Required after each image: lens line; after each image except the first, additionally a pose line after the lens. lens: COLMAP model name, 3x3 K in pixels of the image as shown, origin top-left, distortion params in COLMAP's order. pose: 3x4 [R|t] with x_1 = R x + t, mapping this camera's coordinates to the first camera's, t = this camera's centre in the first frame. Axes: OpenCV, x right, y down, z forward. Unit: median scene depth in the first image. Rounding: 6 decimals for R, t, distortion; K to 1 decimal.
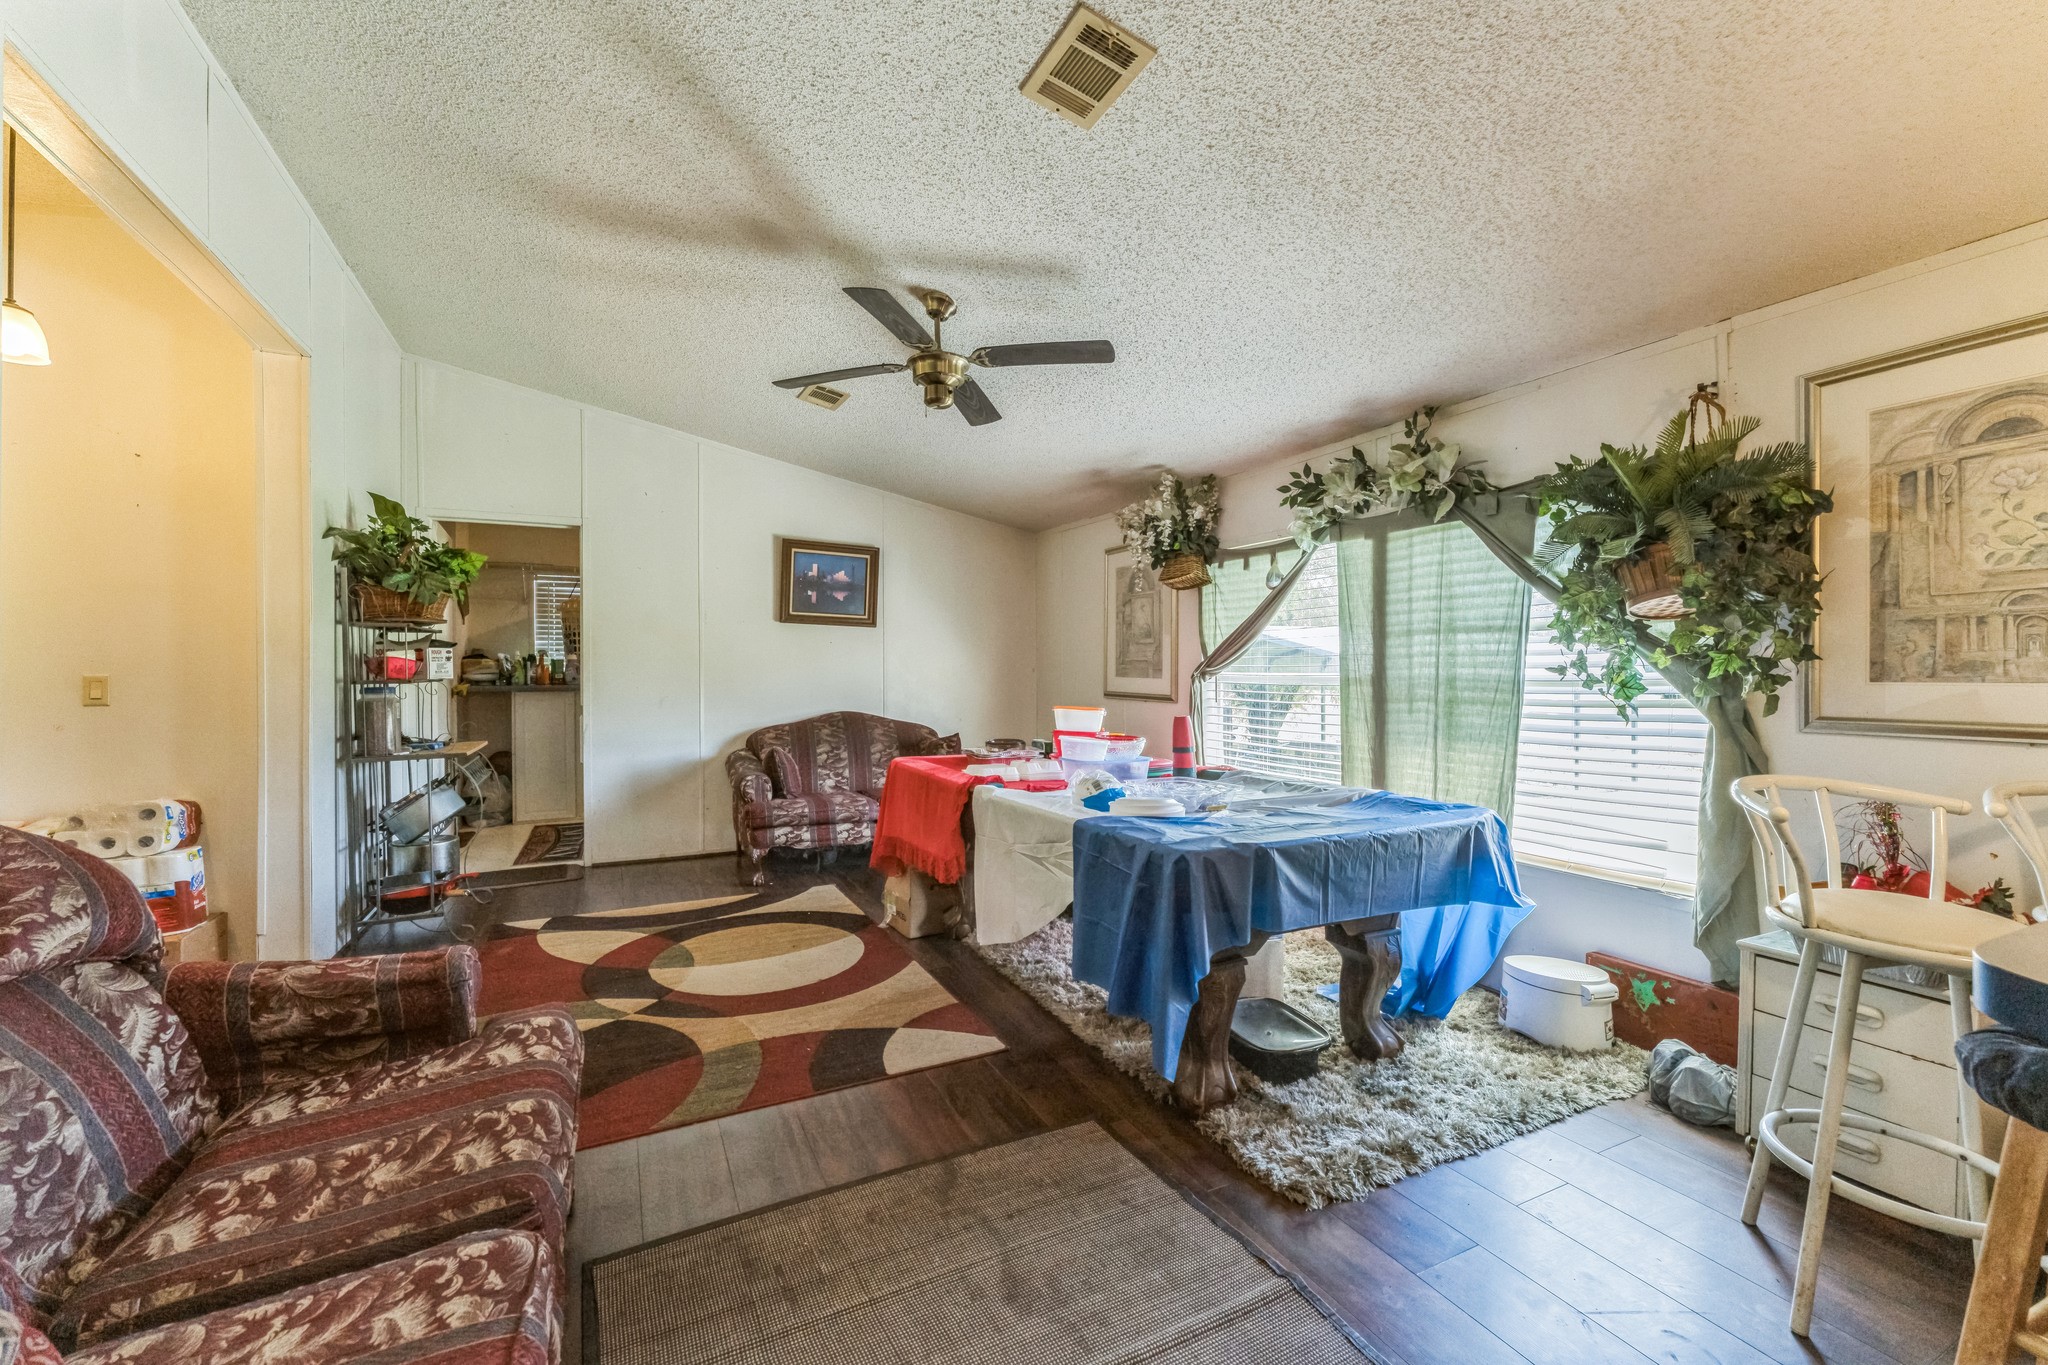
lens RADIAL K [[826.9, 0, 1024.4], [0, 826.9, 686.0], [0, 0, 1]] dist [0.003671, 0.000034]
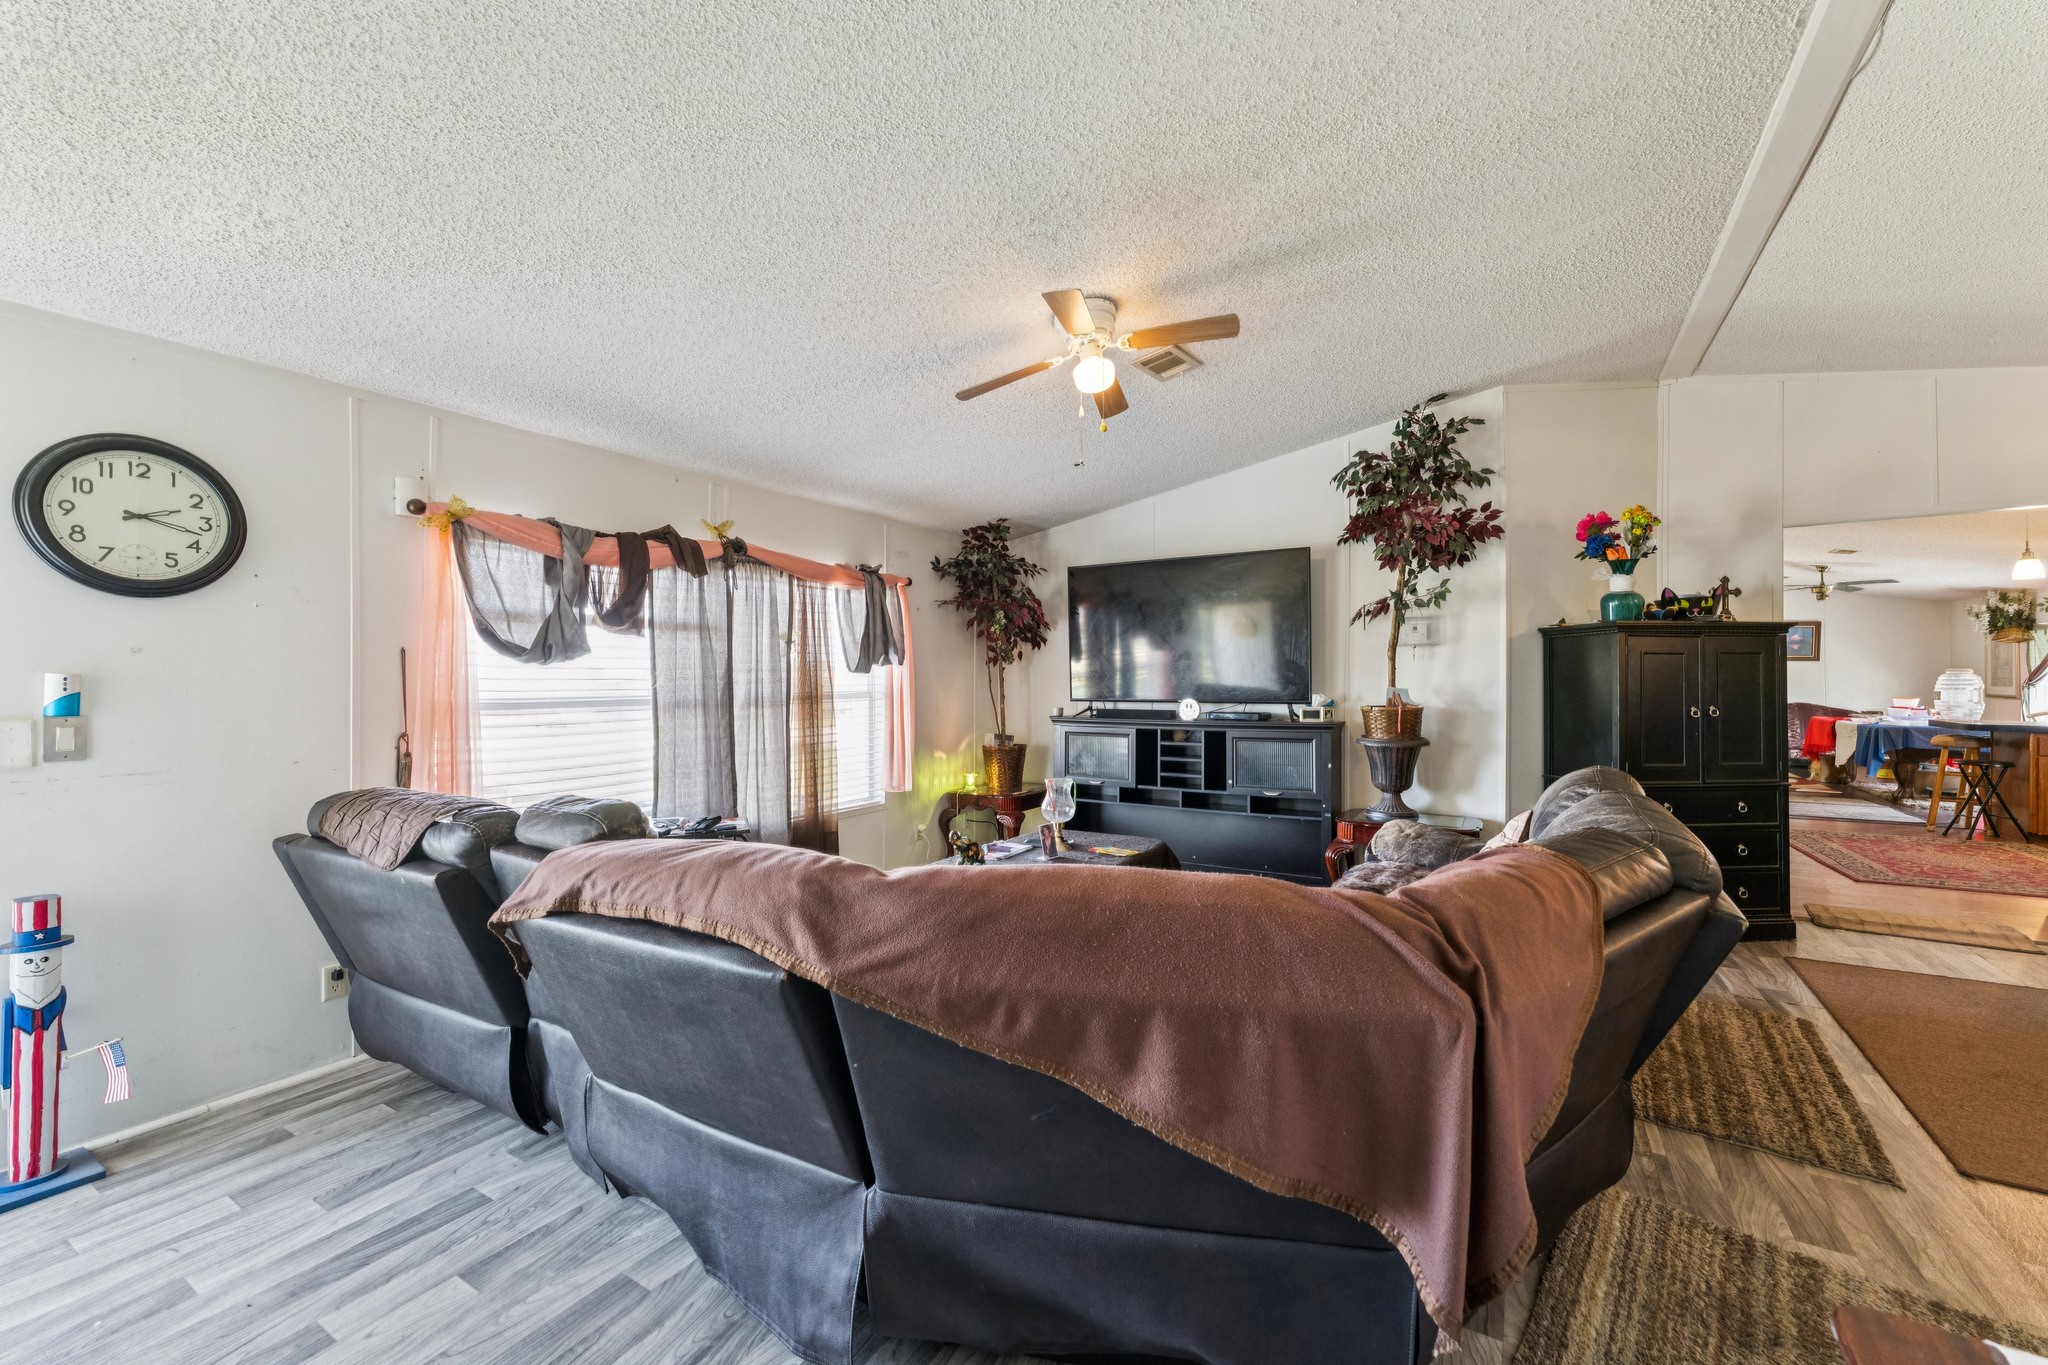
lens RADIAL K [[826.9, 0, 1029.3], [0, 826.9, 689.8], [0, 0, 1]] dist [0.003671, 0.000034]
pose [[0.533519, 0.001291, -0.845787, 0.621158], [-0.004285, 0.999990, -0.001176, 0.010663], [0.845777, 0.004251, 0.533519, -2.101472]]
